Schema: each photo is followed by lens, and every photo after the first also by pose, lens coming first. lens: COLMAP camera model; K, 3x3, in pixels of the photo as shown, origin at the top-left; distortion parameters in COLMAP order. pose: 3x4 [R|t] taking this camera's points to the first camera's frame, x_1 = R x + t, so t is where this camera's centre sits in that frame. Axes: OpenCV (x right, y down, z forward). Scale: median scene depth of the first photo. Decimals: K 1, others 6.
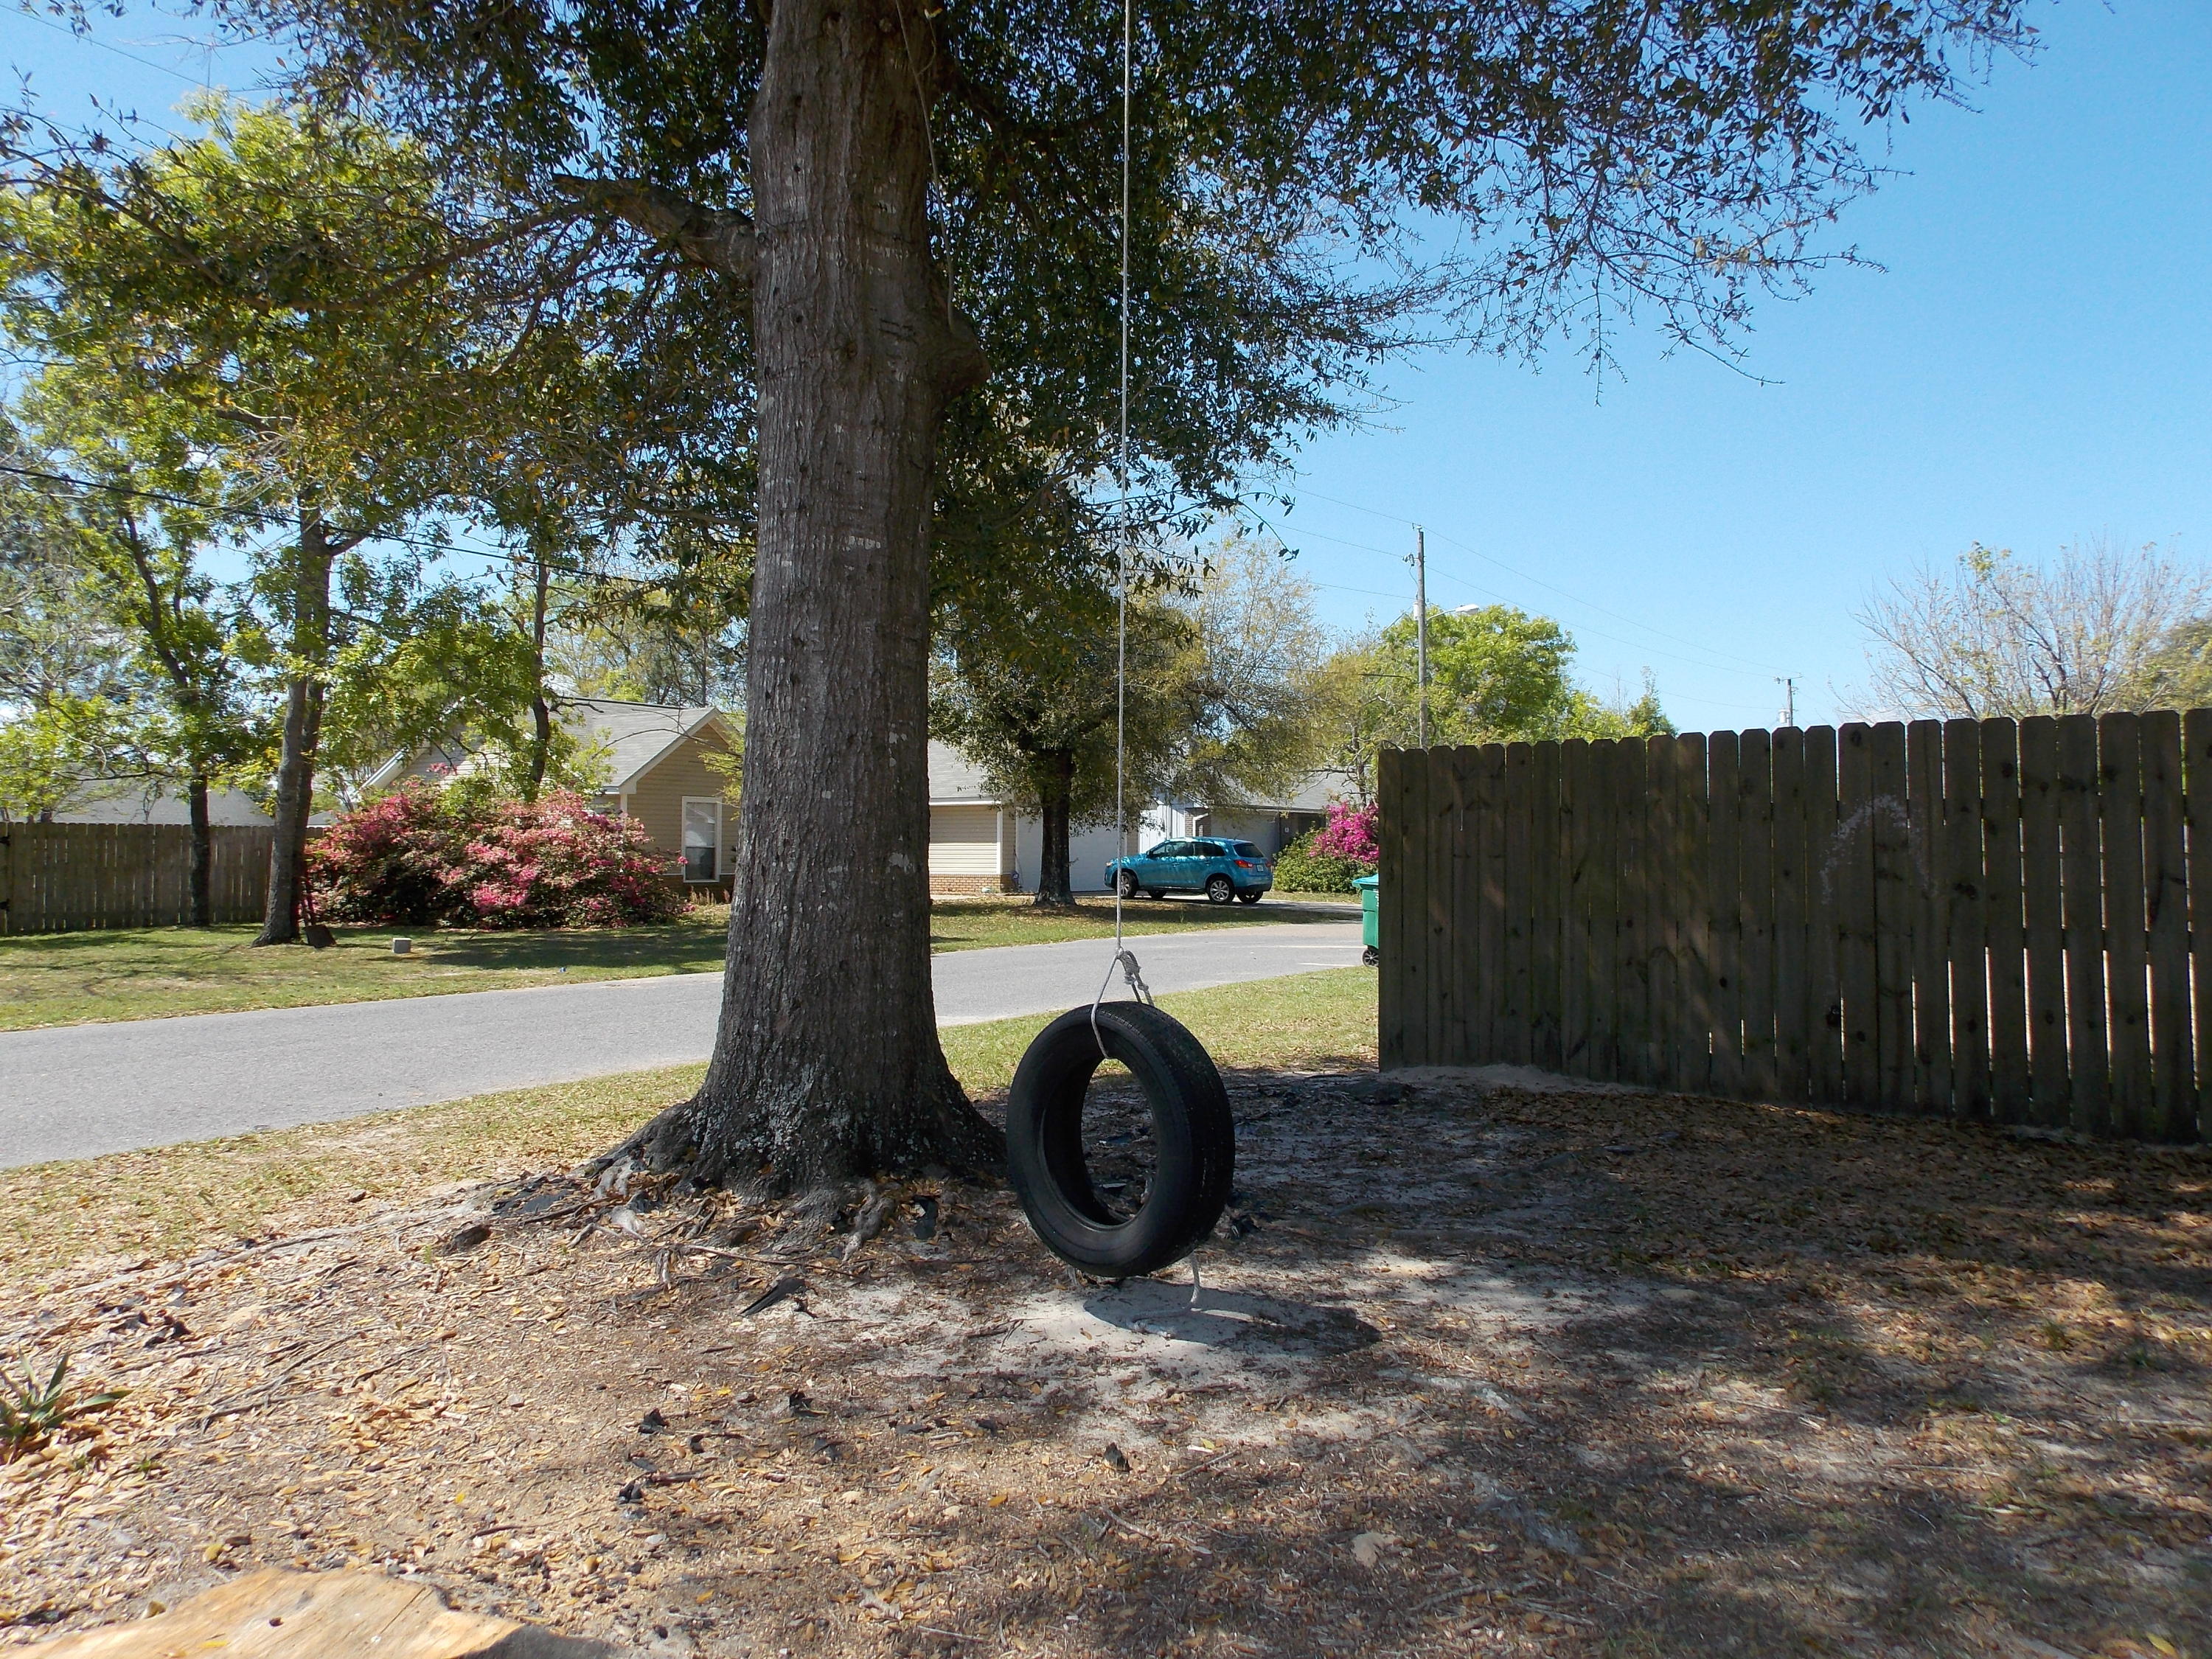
lens RADIAL K [[1562.0, 0, 1108.0], [0, 1562.0, 828.2], [0, 0, 1]] dist [0.047561, -0.014058]
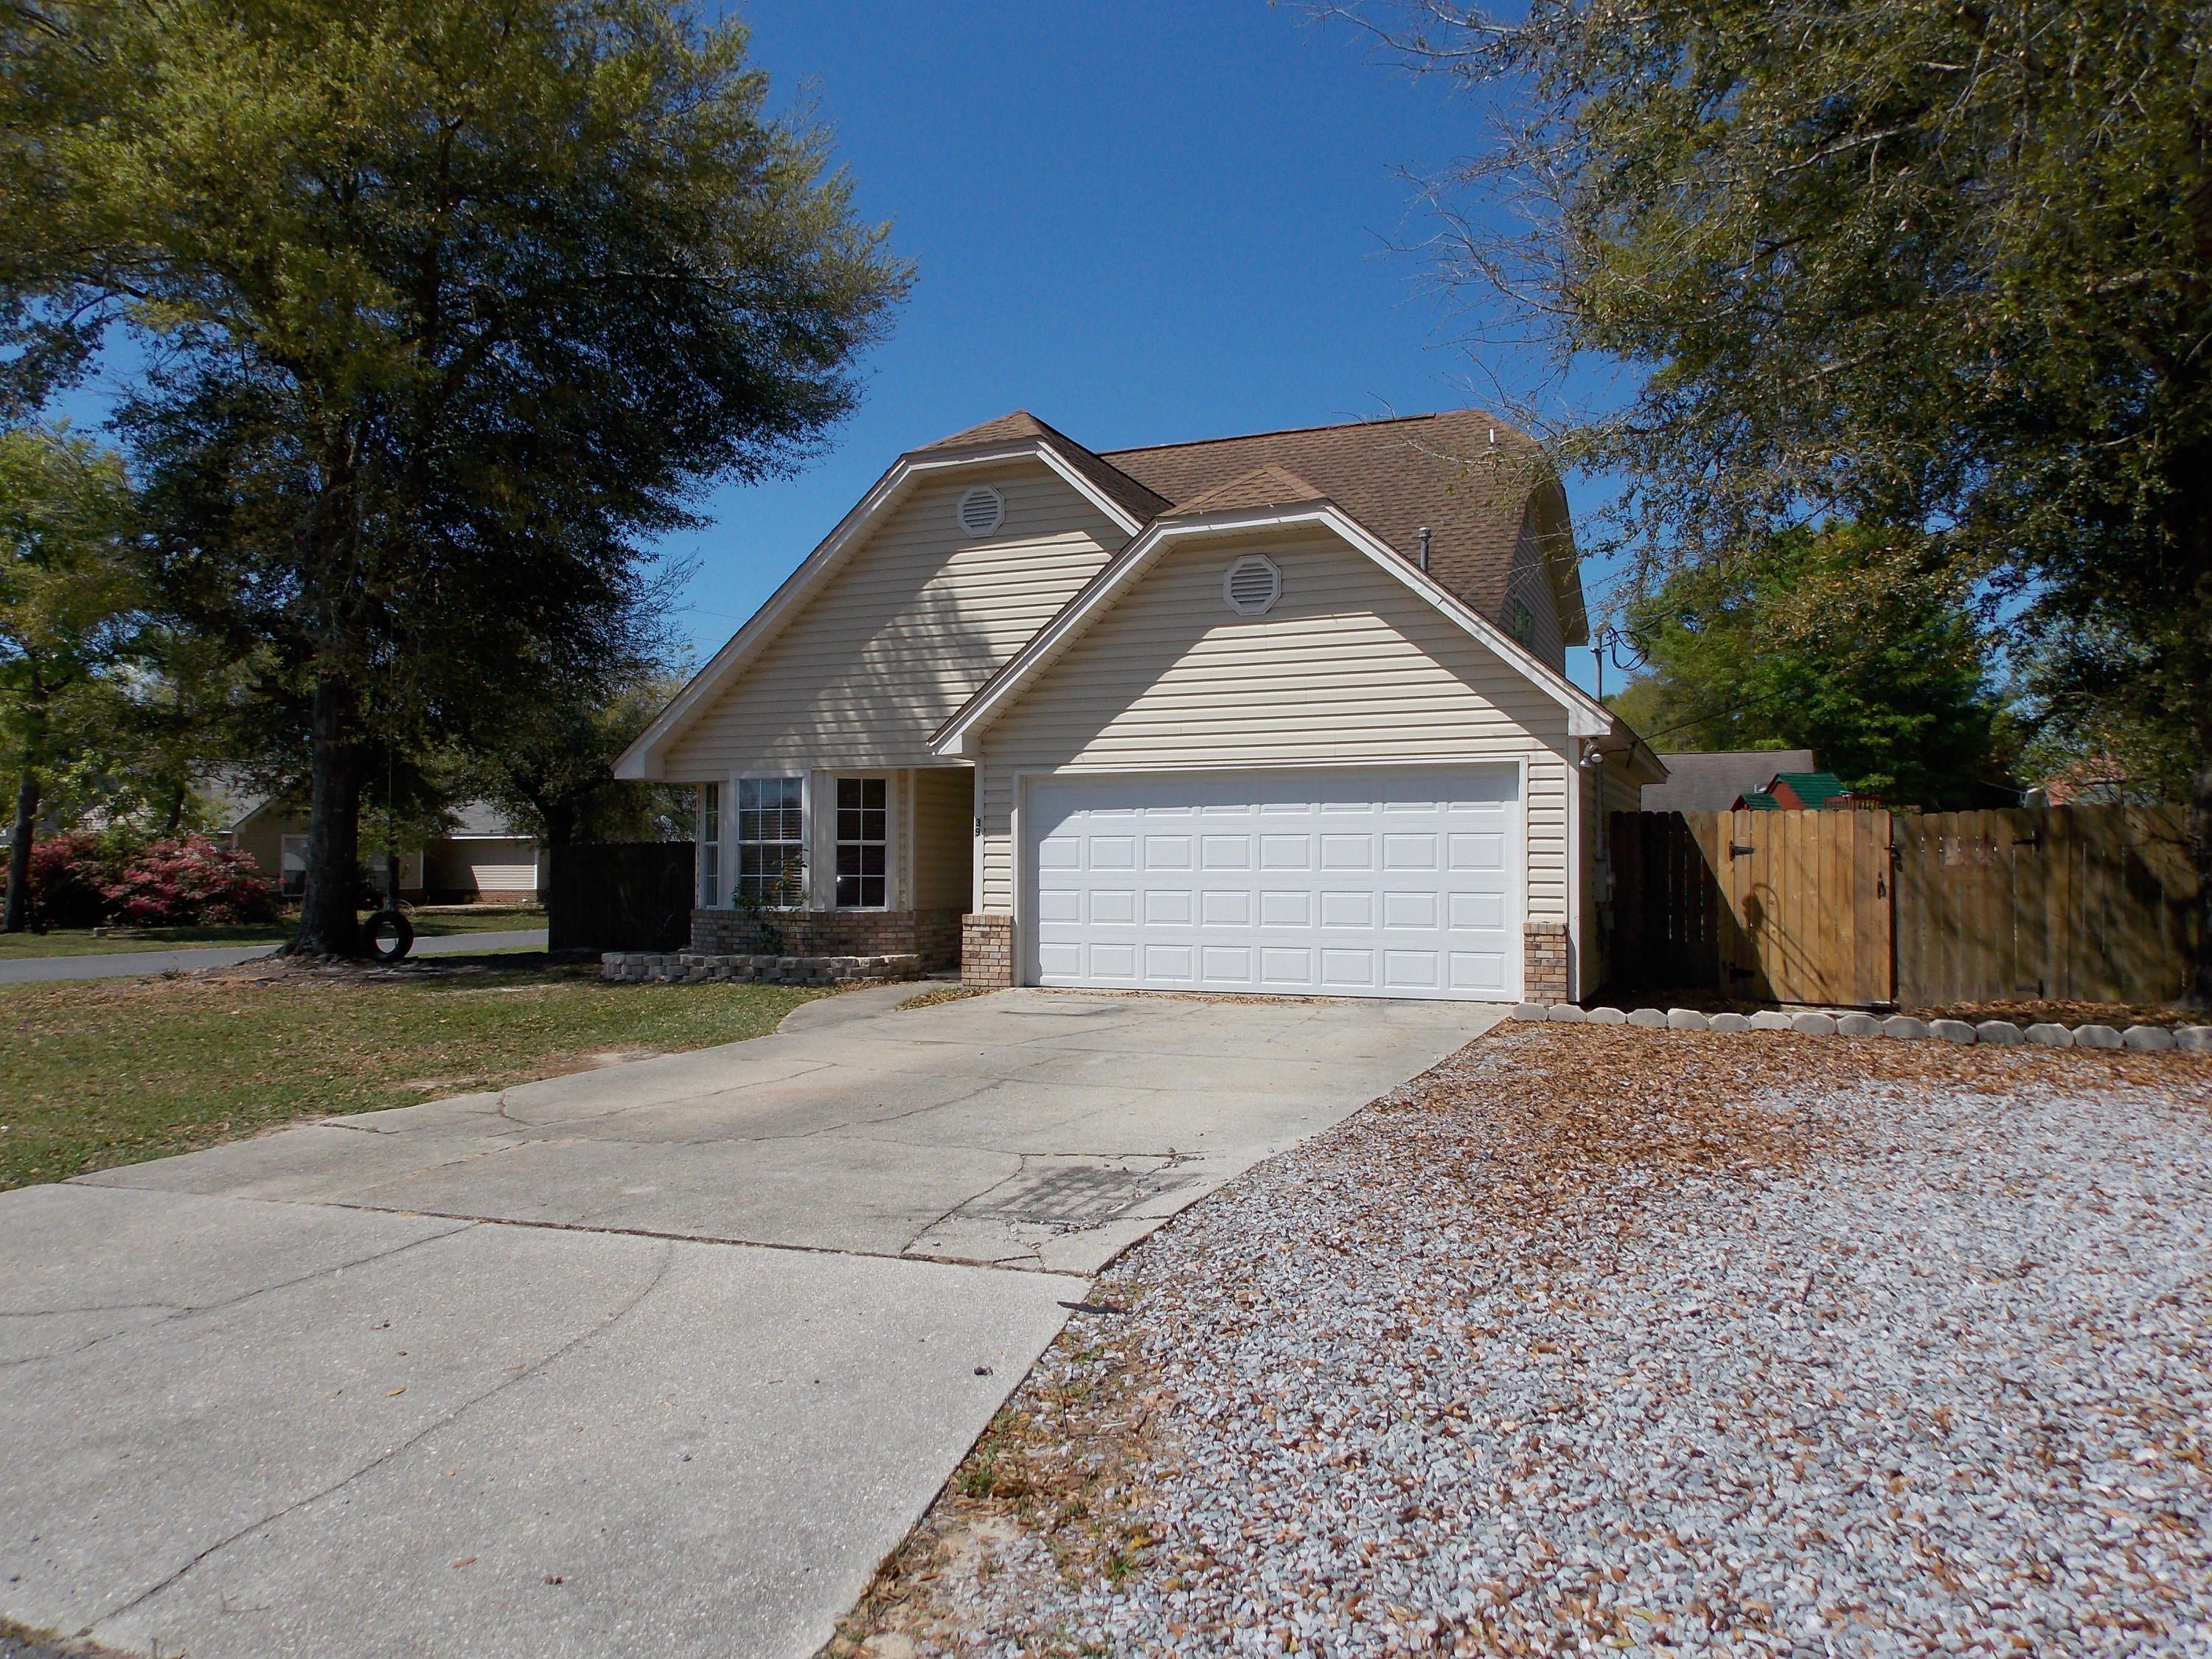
lens RADIAL K [[1562.0, 0, 1120.4], [0, 1562.0, 837.2], [0, 0, 1]] dist [0.047561, -0.014058]
pose [[0.974410, 0.004706, 0.224730, 0.168460], [-0.003250, 0.999971, -0.006849, -0.013458], [-0.224756, 0.005943, 0.974397, -0.650258]]
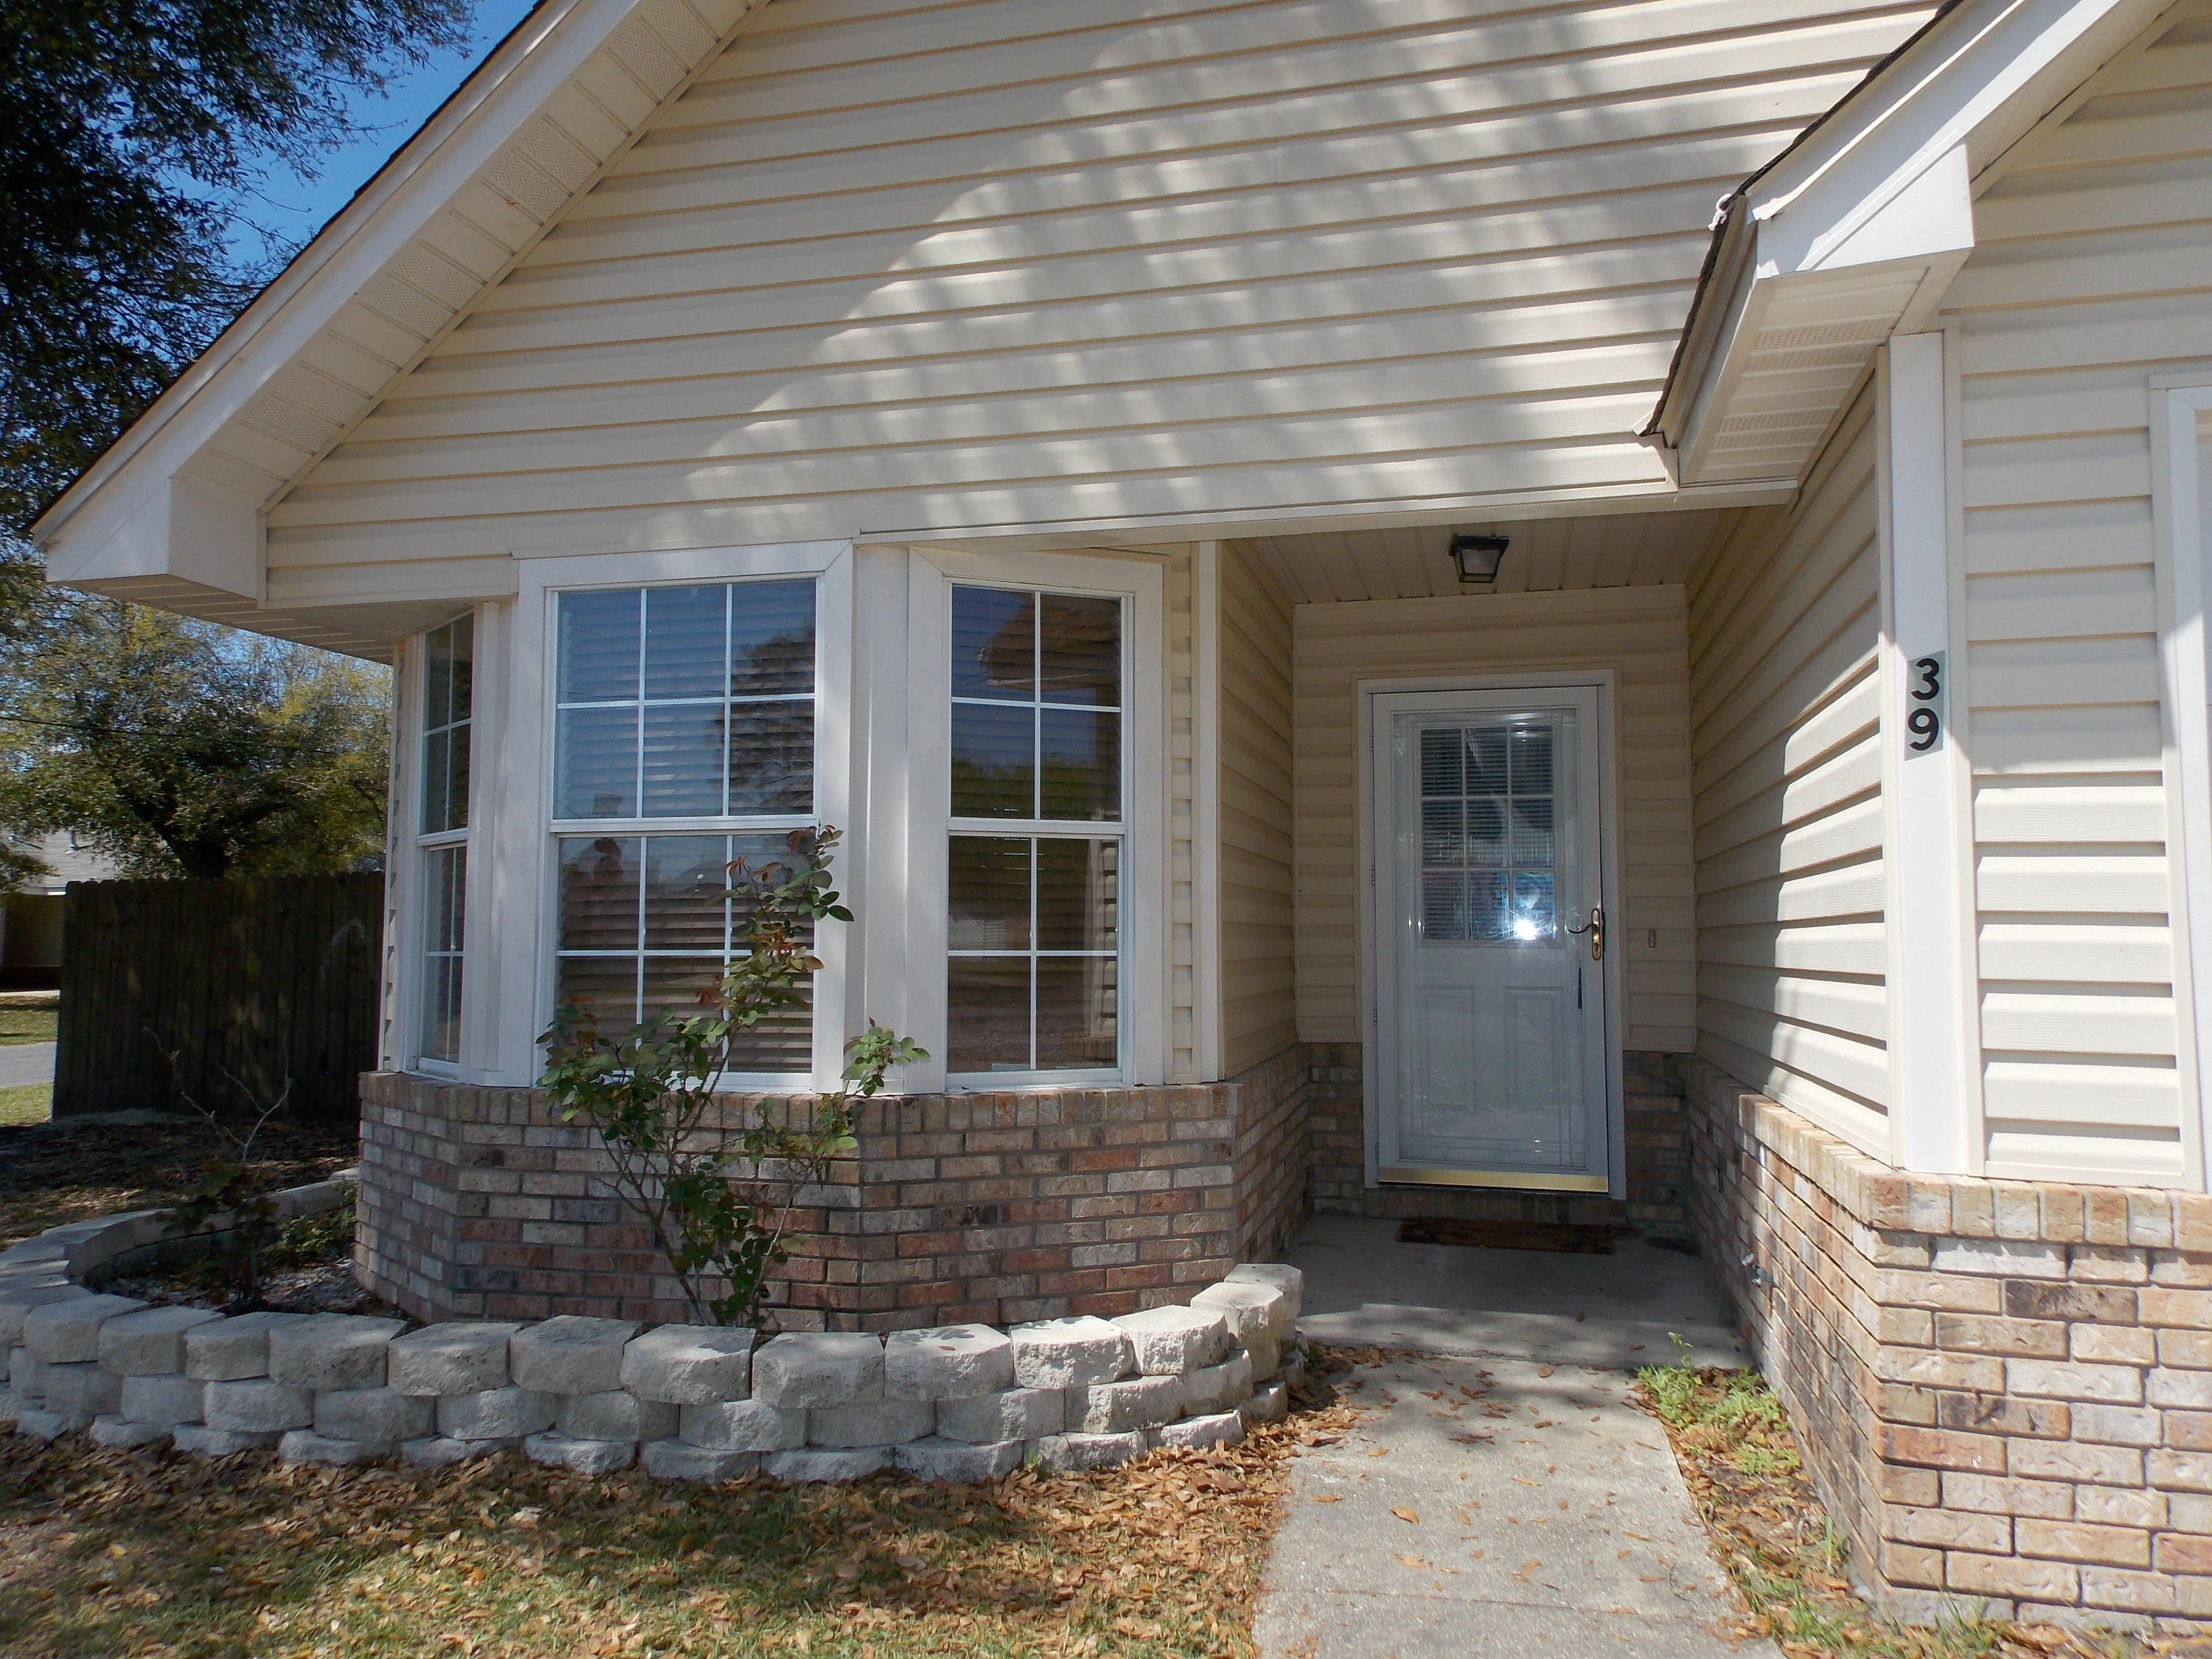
lens RADIAL K [[1562.0, 0, 1104.1], [0, 1562.0, 835.1], [0, 0, 1]] dist [0.047561, -0.014058]
pose [[0.933090, 0.022200, 0.358958, 0.155316], [-0.005698, 0.998880, -0.046964, -0.006927], [-0.359599, 0.041776, 0.932171, -0.186633]]
